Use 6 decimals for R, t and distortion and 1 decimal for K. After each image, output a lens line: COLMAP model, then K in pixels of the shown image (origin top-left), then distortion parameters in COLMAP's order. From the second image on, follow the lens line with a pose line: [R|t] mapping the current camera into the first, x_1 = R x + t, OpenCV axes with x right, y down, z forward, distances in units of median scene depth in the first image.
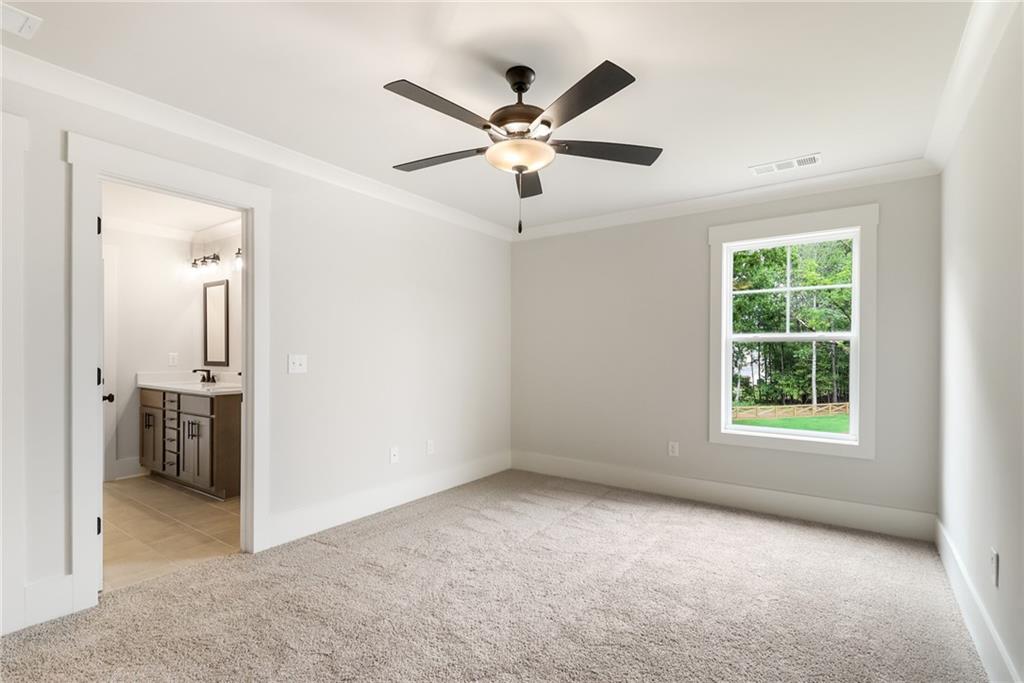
lens RADIAL K [[473.2, 0, 509.0], [0, 473.2, 341.9], [0, 0, 1]] dist [0.021948, -0.014517]
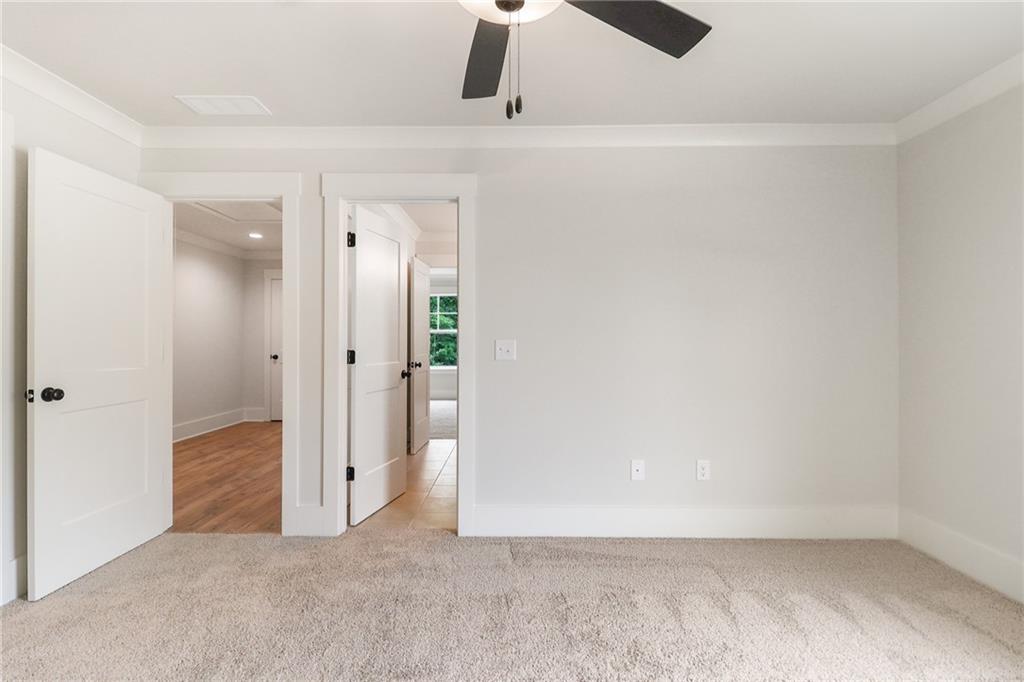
lens RADIAL K [[473.2, 0, 509.0], [0, 473.2, 341.4], [0, 0, 1]] dist [0.021948, -0.014517]
pose [[0.567019, -0.003319, -0.823698, 1.161608], [0.028823, 0.999459, 0.015815, 0.051584], [0.823200, -0.032709, 0.566808, 1.702586]]
